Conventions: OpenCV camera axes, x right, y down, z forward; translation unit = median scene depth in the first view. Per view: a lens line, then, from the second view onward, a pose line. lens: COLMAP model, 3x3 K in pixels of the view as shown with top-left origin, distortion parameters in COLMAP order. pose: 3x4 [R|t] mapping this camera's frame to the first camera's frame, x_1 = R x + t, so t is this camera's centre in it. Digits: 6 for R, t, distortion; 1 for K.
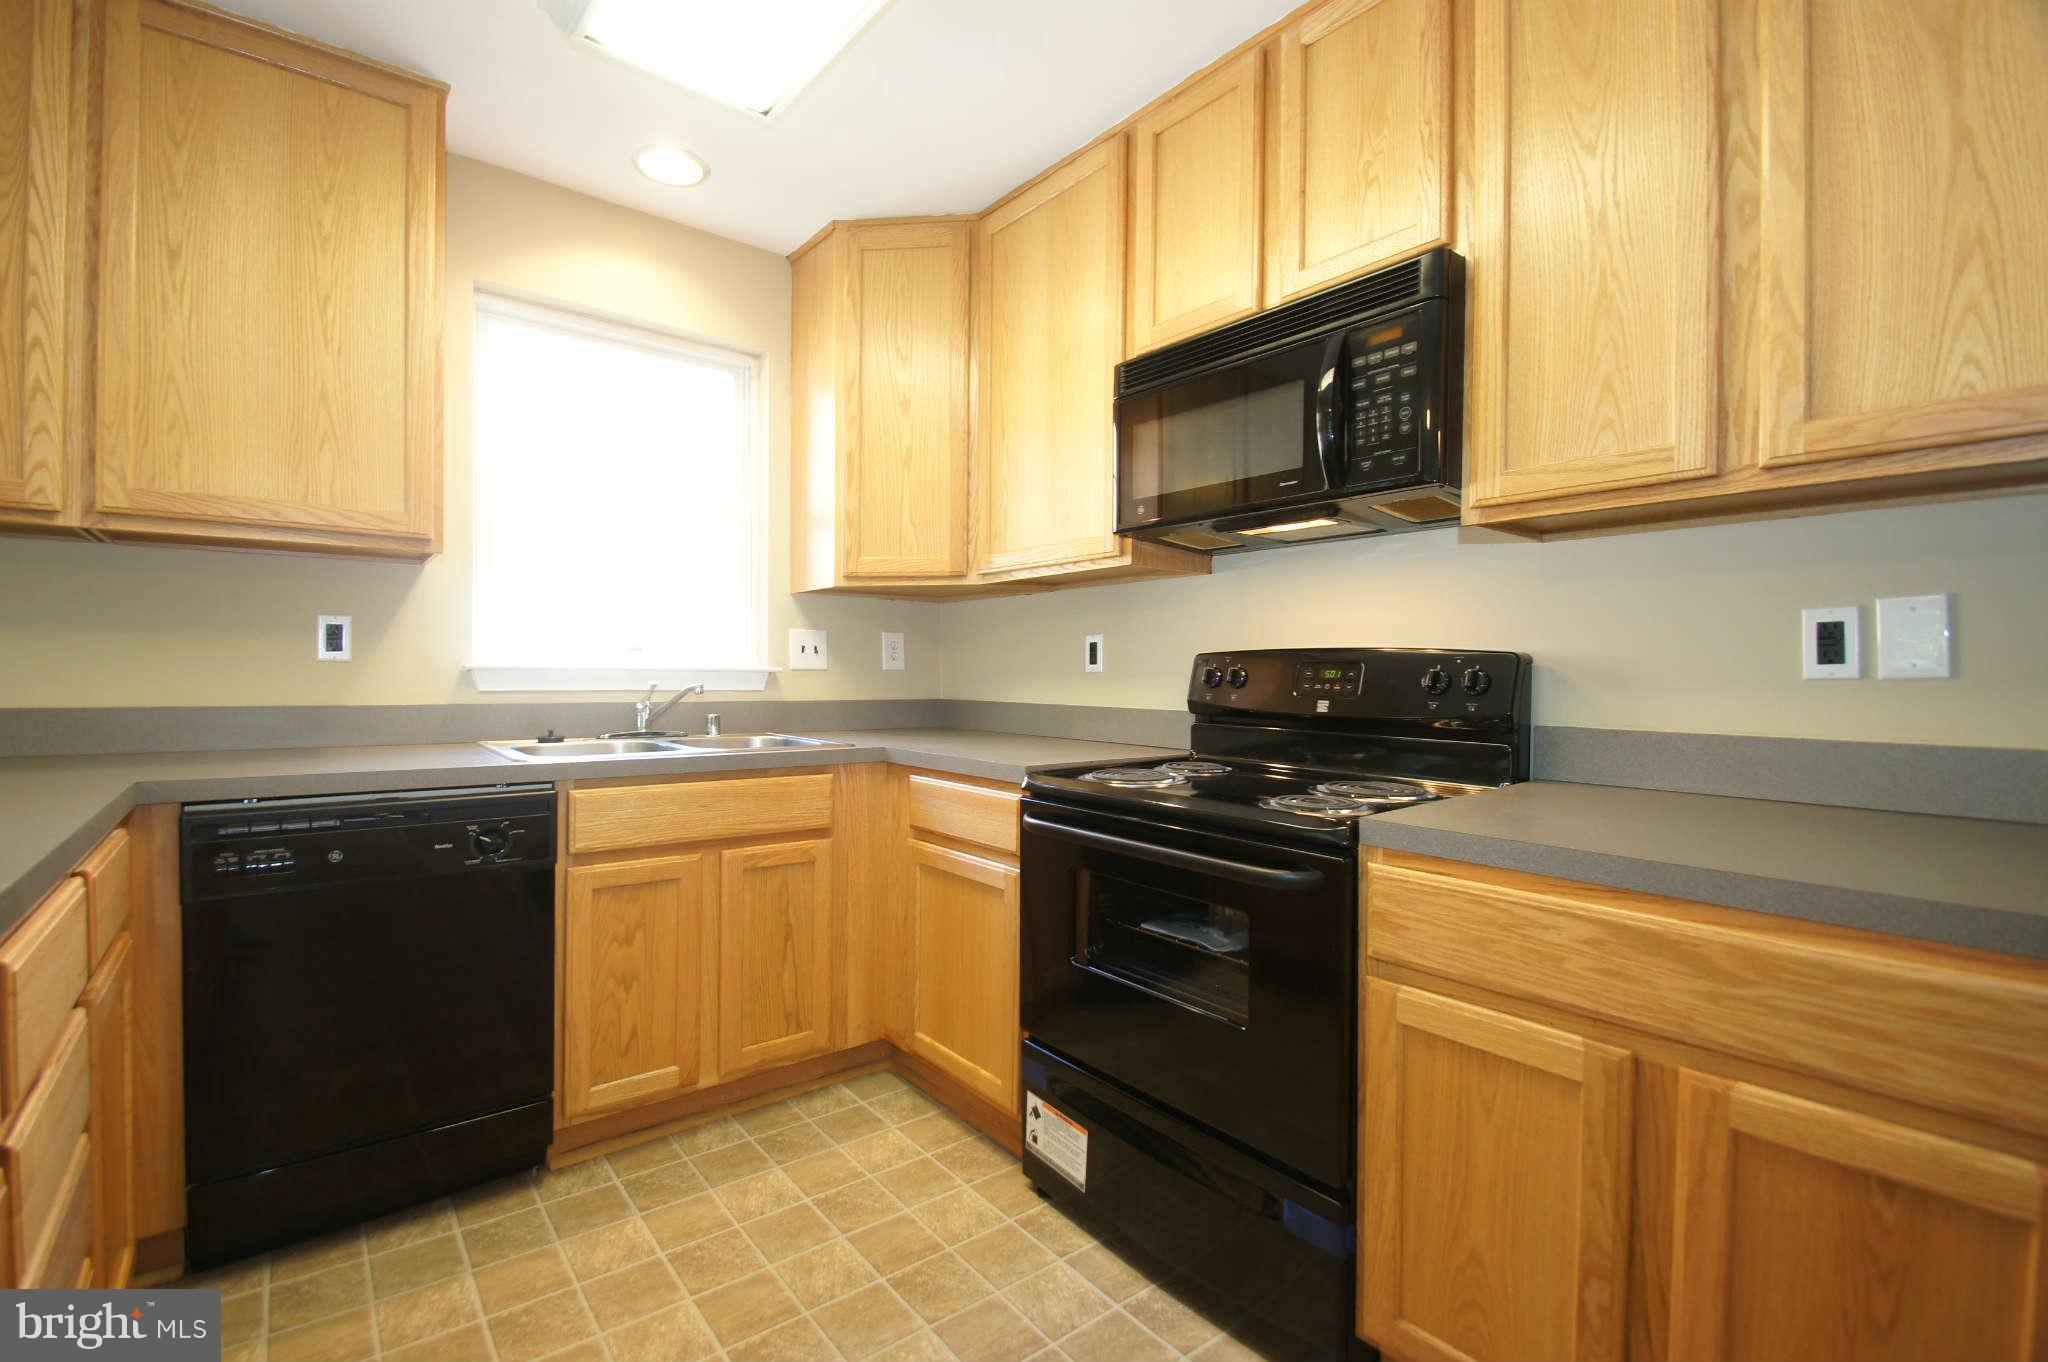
lens RADIAL K [[901.6, 0, 983.6], [0, 901.6, 686.8], [0, 0, 1]] dist [0.004604, -0.012654]
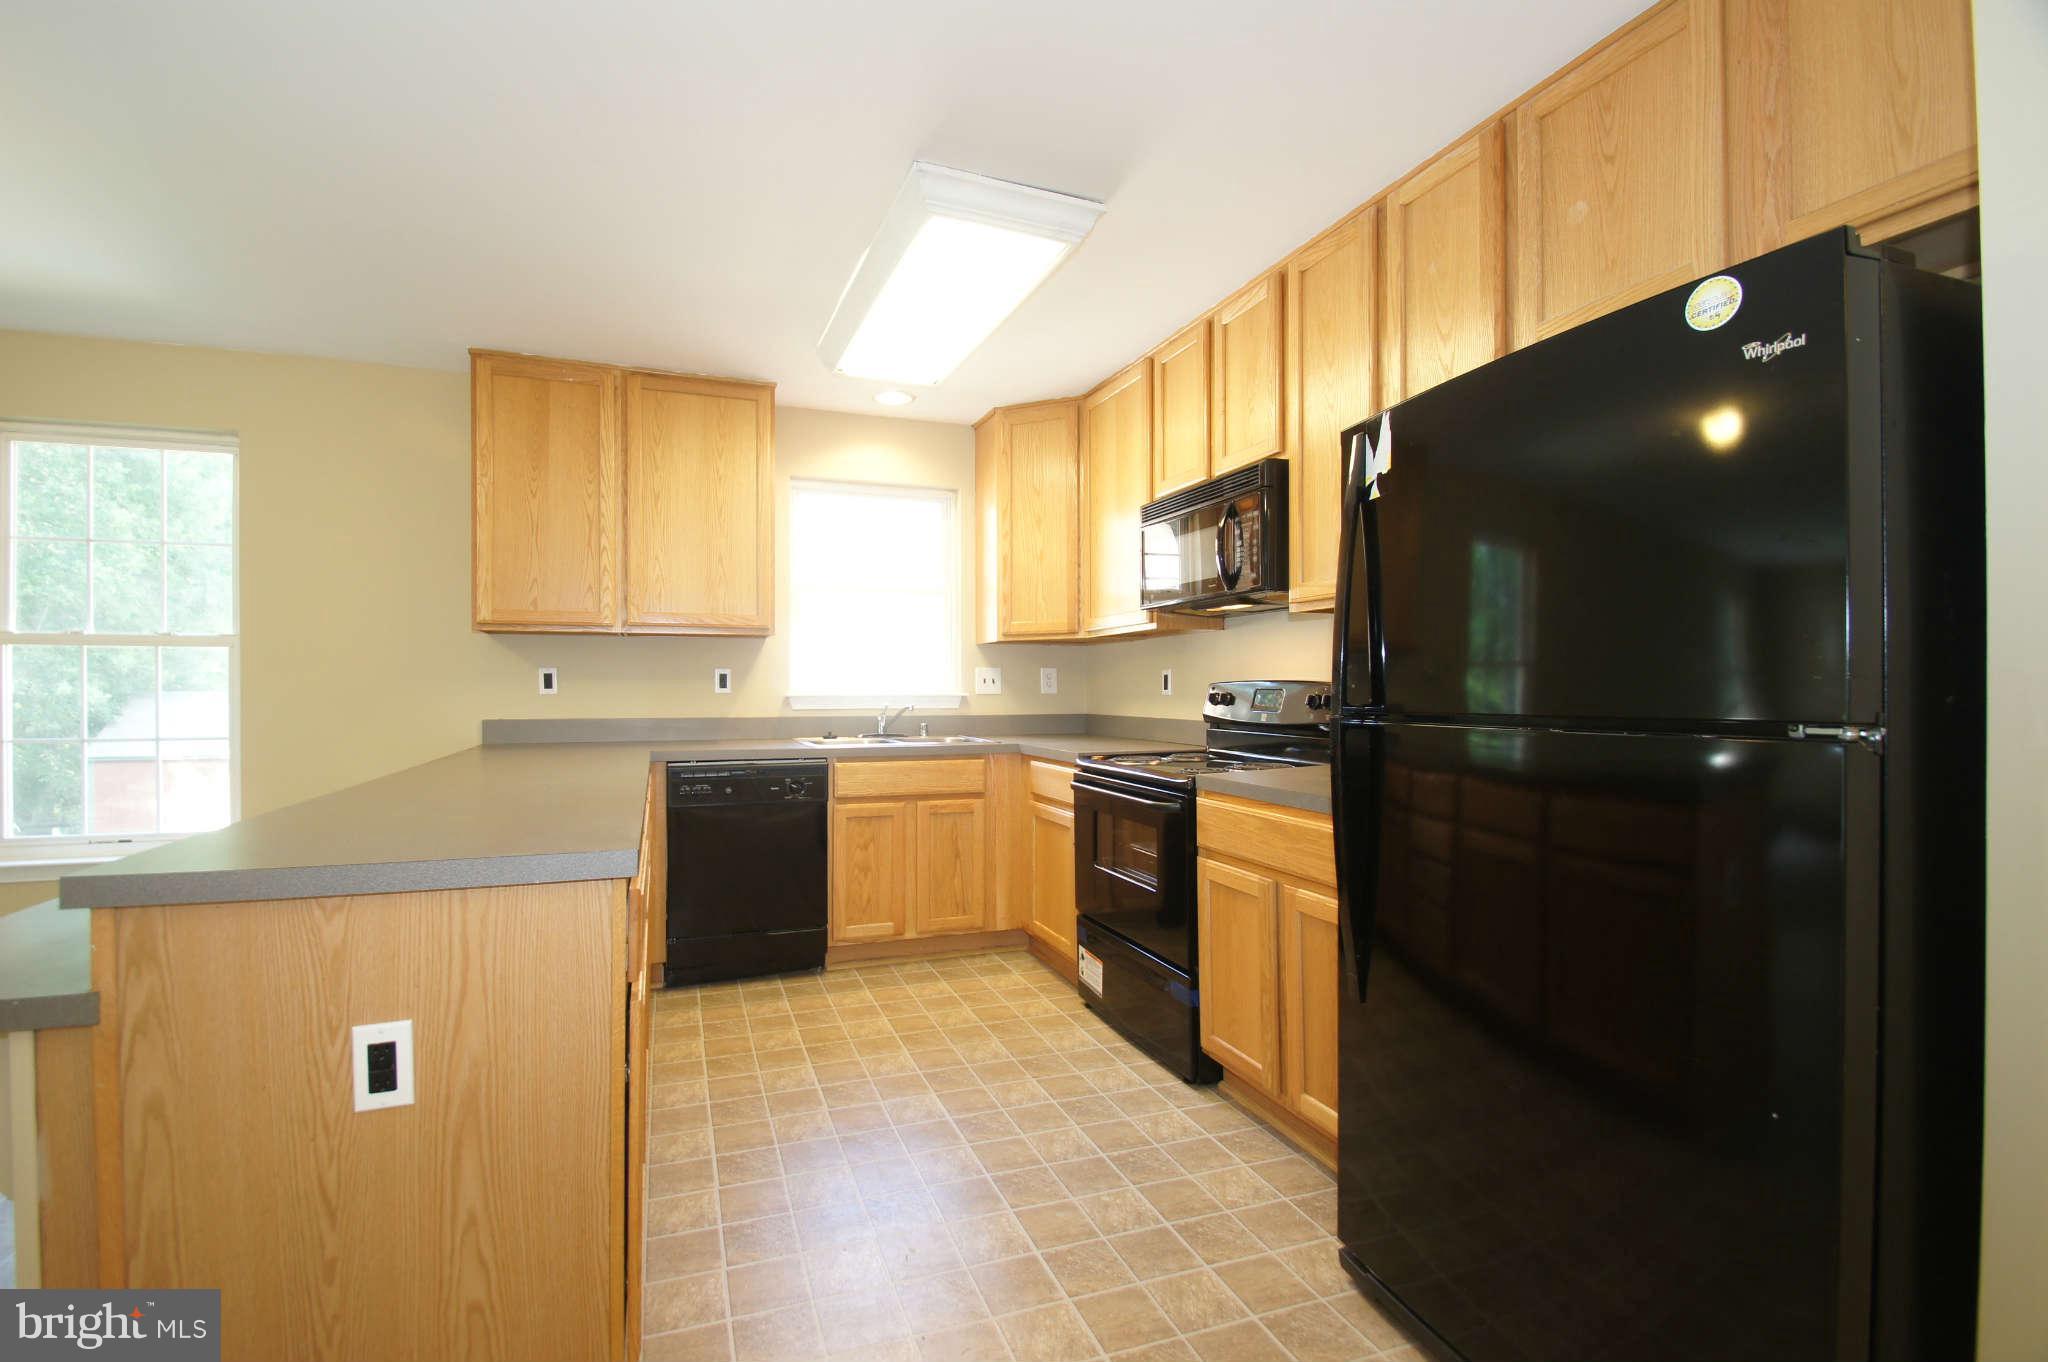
lens RADIAL K [[901.6, 0, 982.9], [0, 901.6, 690.5], [0, 0, 1]] dist [0.004604, -0.012654]
pose [[0.951204, -0.009955, -0.308403, 0.425854], [0.005572, 0.999871, -0.015089, -0.004840], [0.308514, 0.012635, 0.951136, -0.709193]]
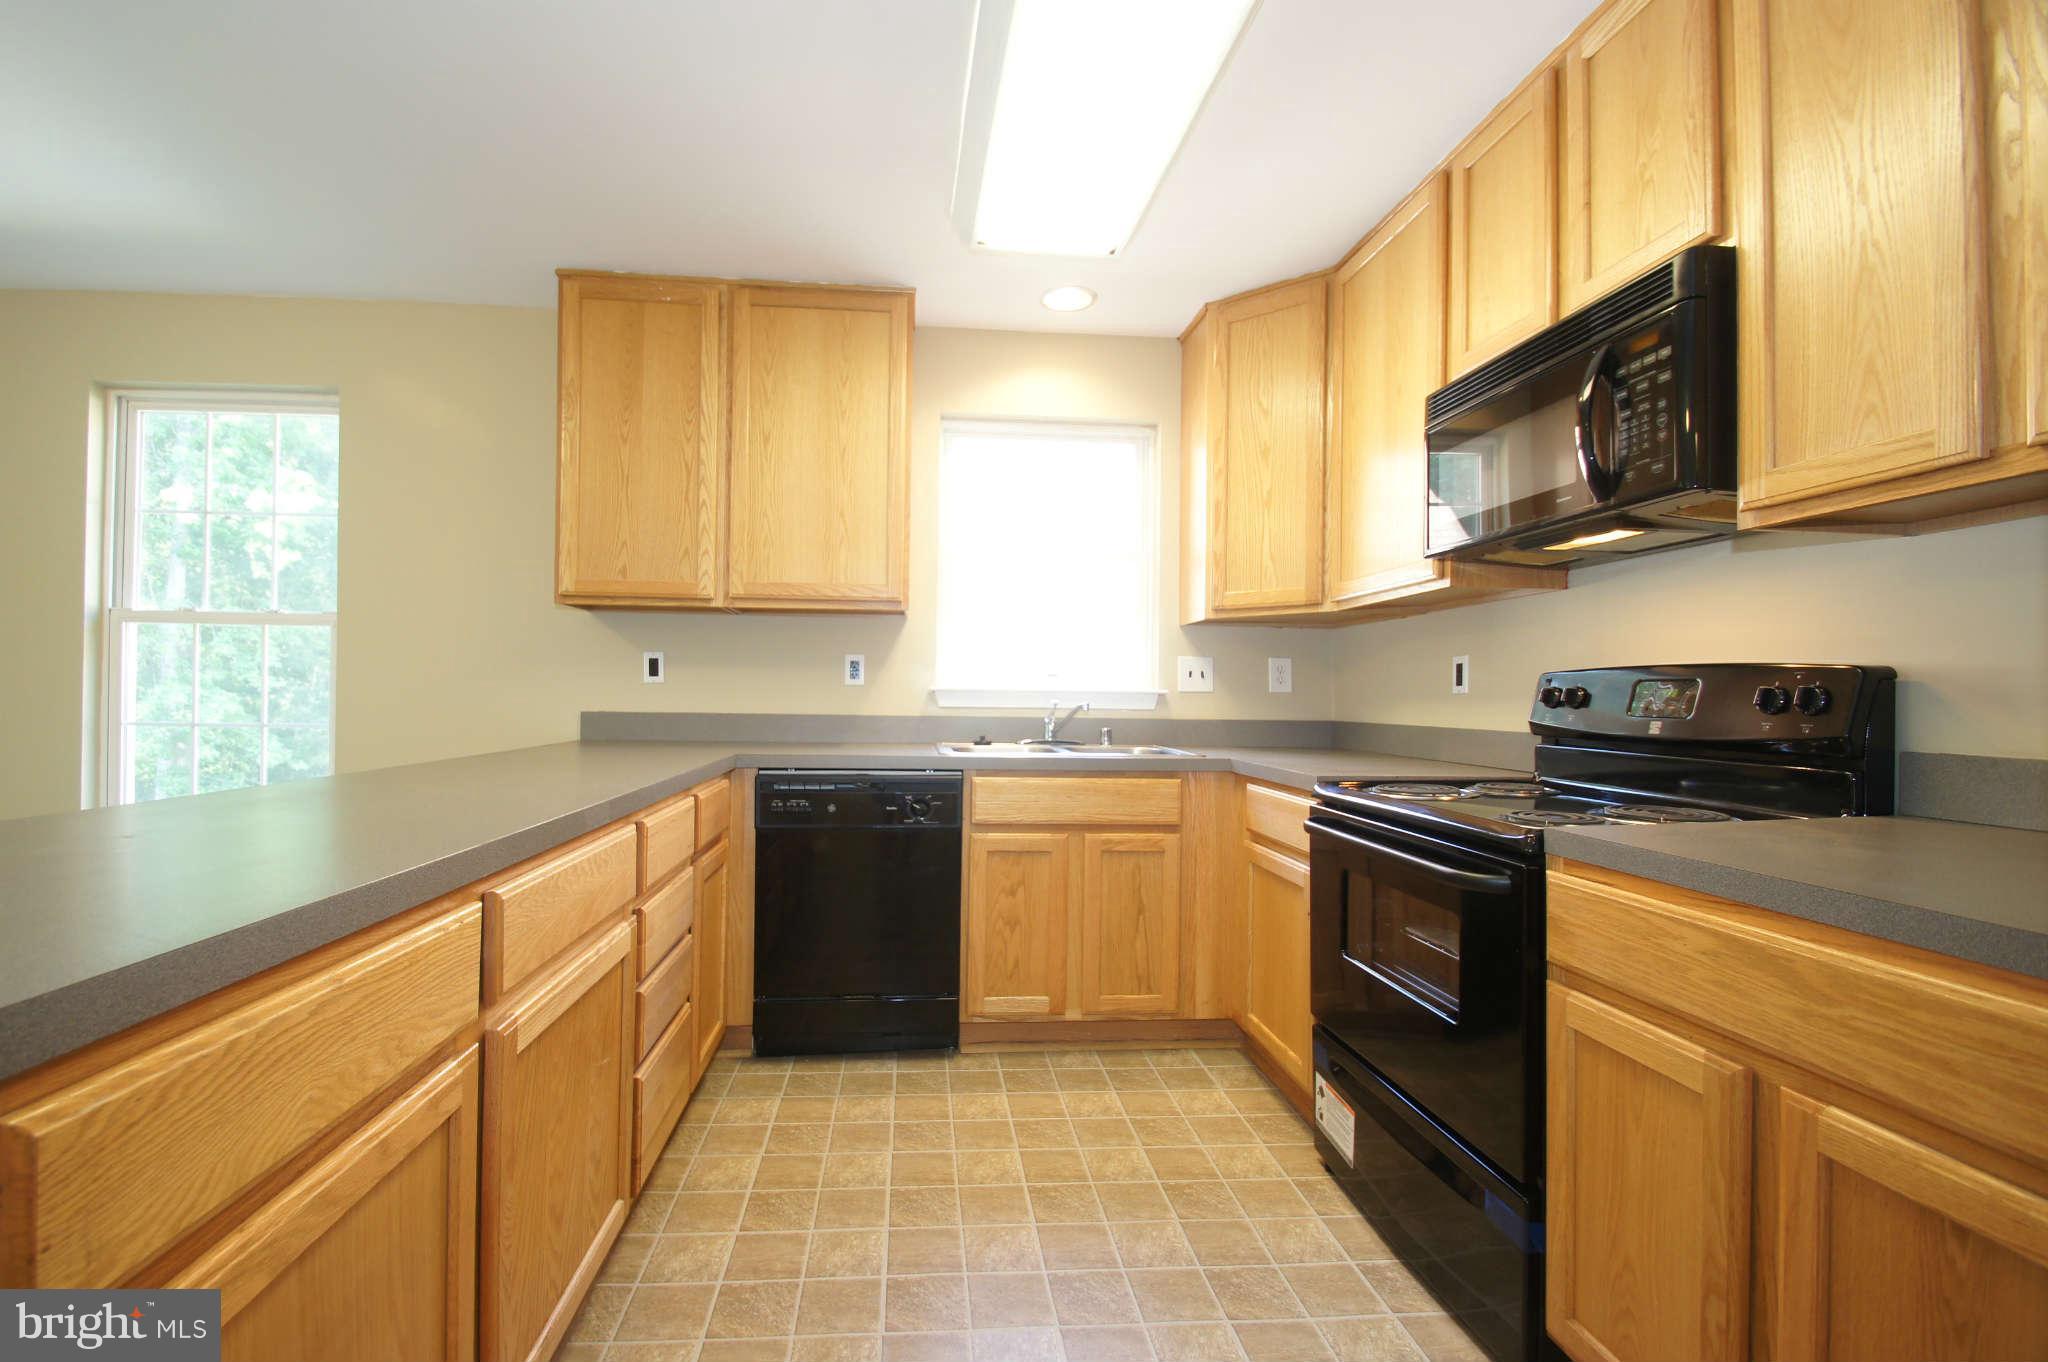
lens RADIAL K [[901.6, 0, 980.0], [0, 901.6, 692.6], [0, 0, 1]] dist [0.004604, -0.012654]
pose [[0.839079, -0.001043, -0.544009, 0.320859], [-0.012517, 0.999696, -0.021224, 0.015035], [0.543866, 0.024618, 0.838811, -0.168109]]
